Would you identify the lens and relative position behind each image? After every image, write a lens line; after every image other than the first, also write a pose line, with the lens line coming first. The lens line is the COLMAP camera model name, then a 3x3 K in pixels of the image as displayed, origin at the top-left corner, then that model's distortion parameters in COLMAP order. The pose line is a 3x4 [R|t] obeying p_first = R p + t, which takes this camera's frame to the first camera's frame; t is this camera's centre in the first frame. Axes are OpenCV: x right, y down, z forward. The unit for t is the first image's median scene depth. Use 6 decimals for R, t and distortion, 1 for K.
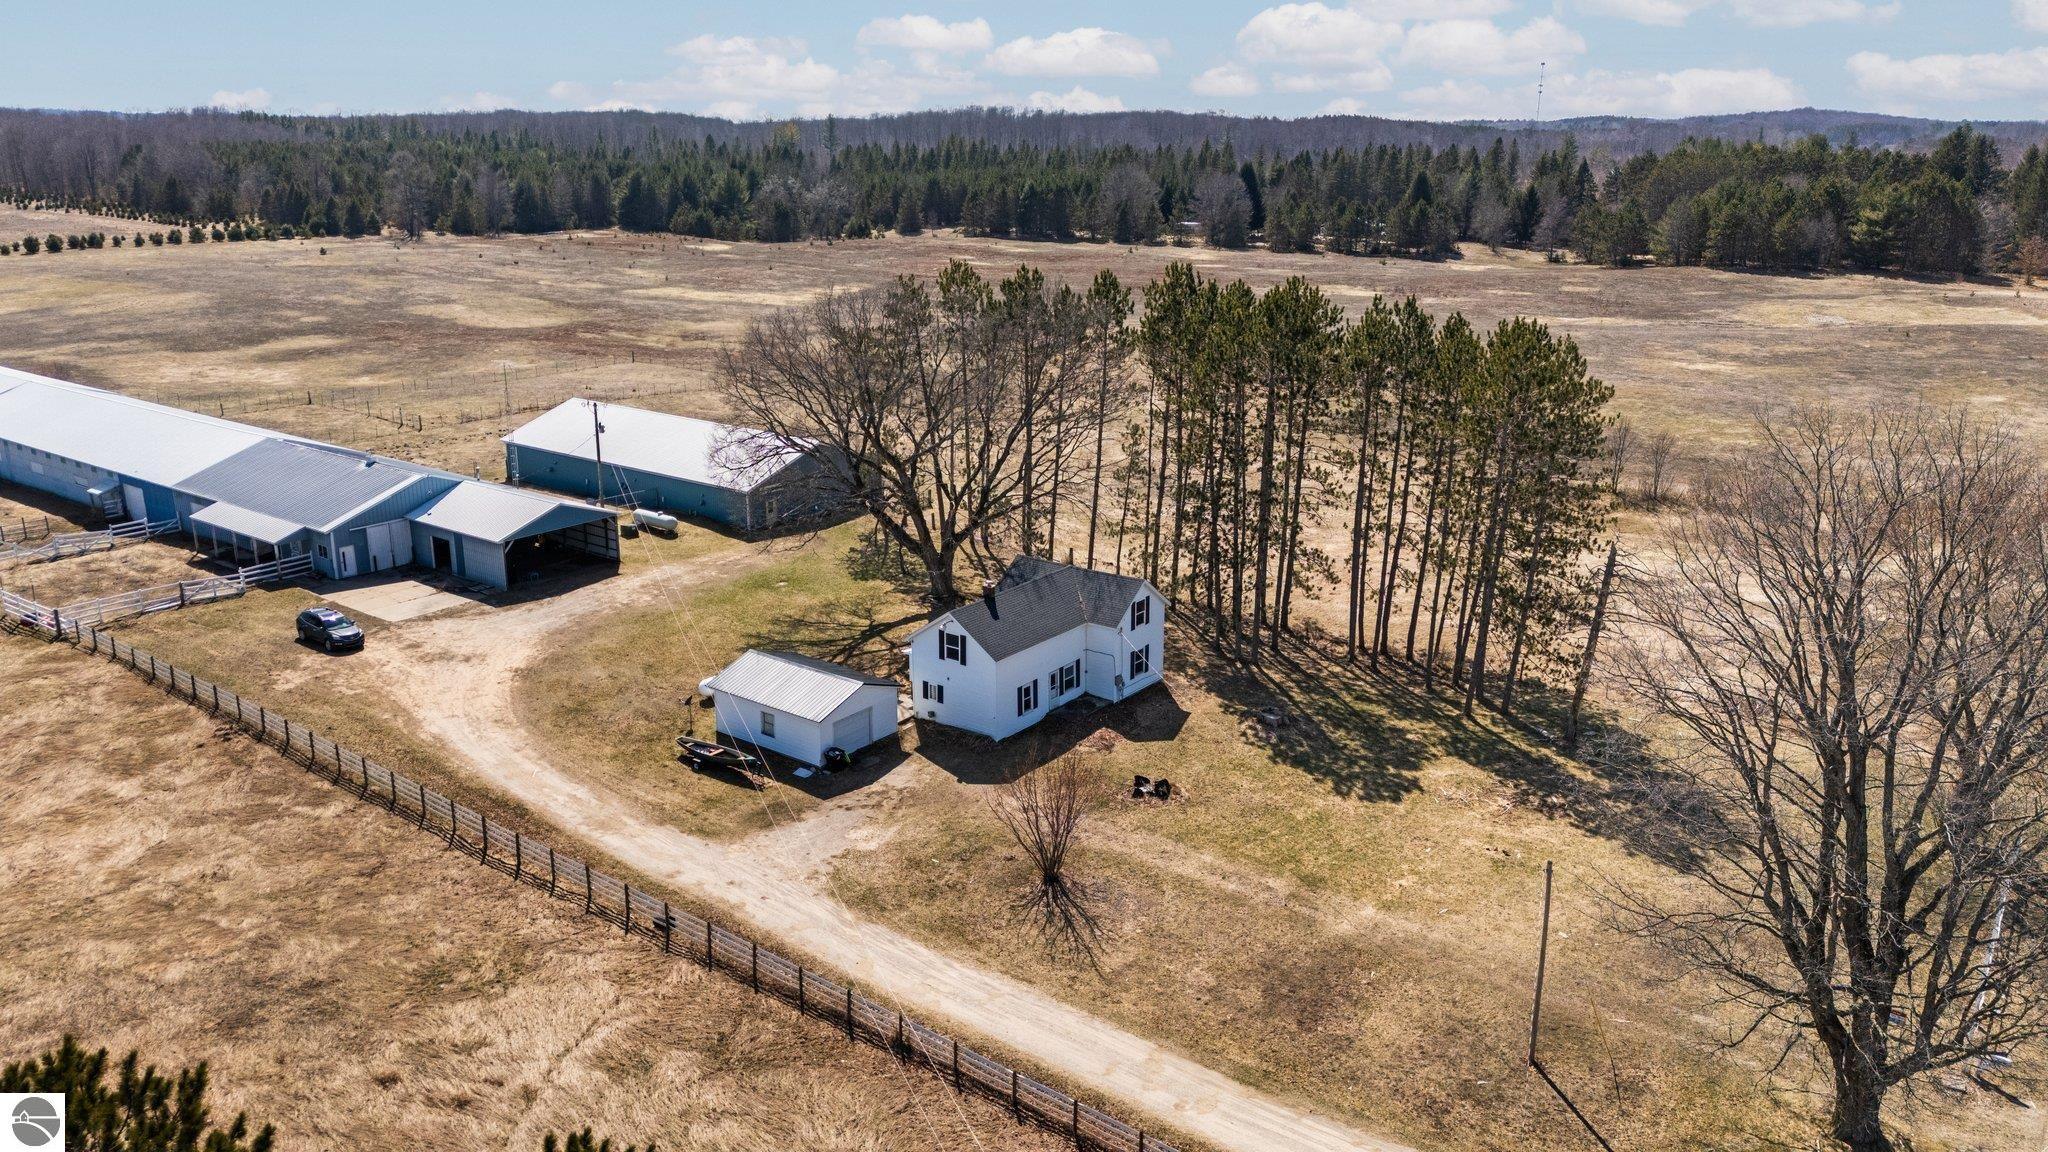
lens RADIAL K [[1505.6, 0, 1026.0], [0, 1505.6, 547.2], [0, 0, 1]] dist [0.091760, -0.095925]
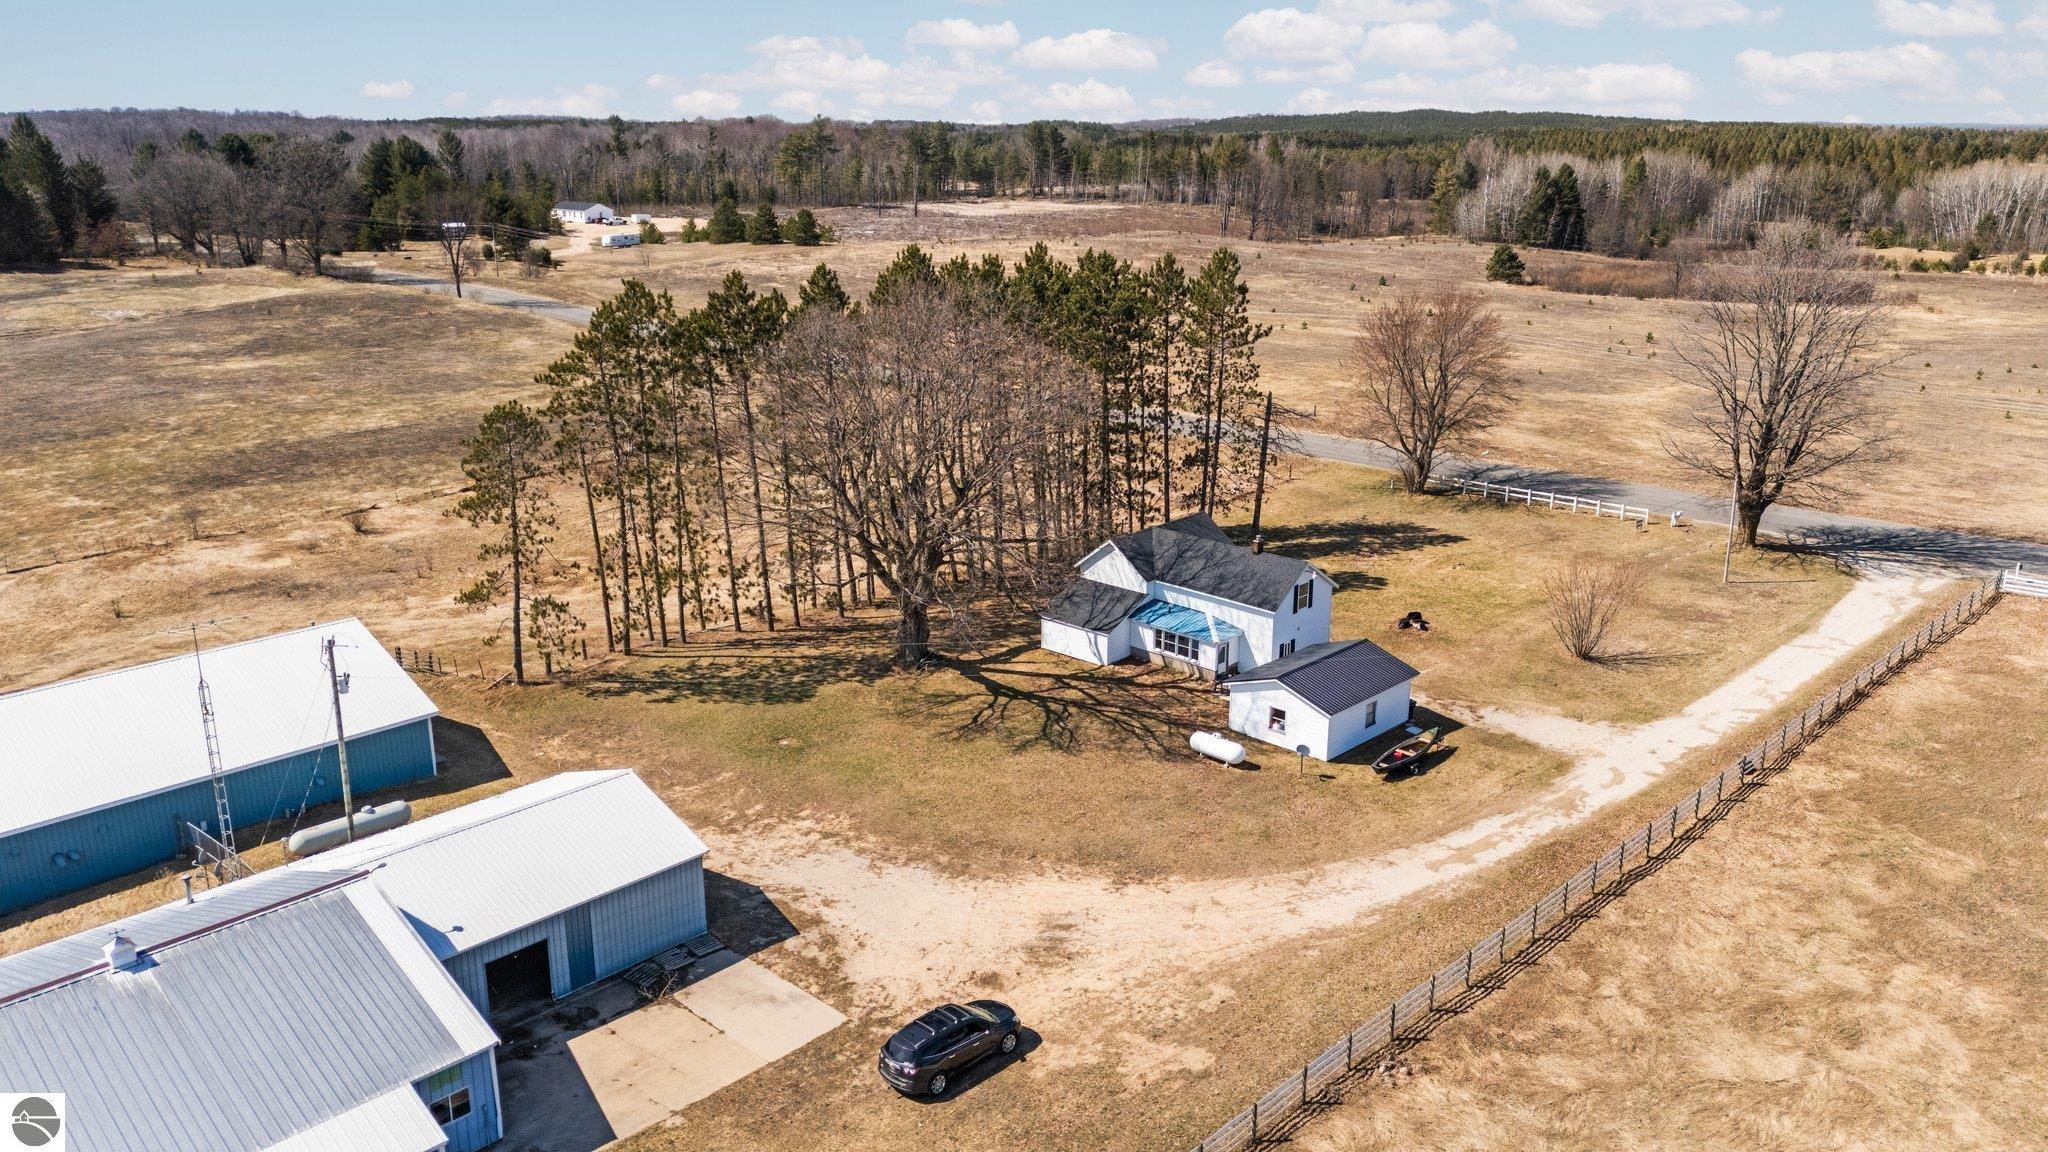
lens RADIAL K [[1465.7, 0, 1024.0], [0, 1465.7, 576.0], [0, 0, 1]] dist [0.065141, -0.002526]
pose [[0.120225, -0.293324, 0.948423, -0.691154], [0.263113, 0.930603, 0.254460, -0.173378], [-0.957245, 0.218950, 0.189059, 0.646061]]
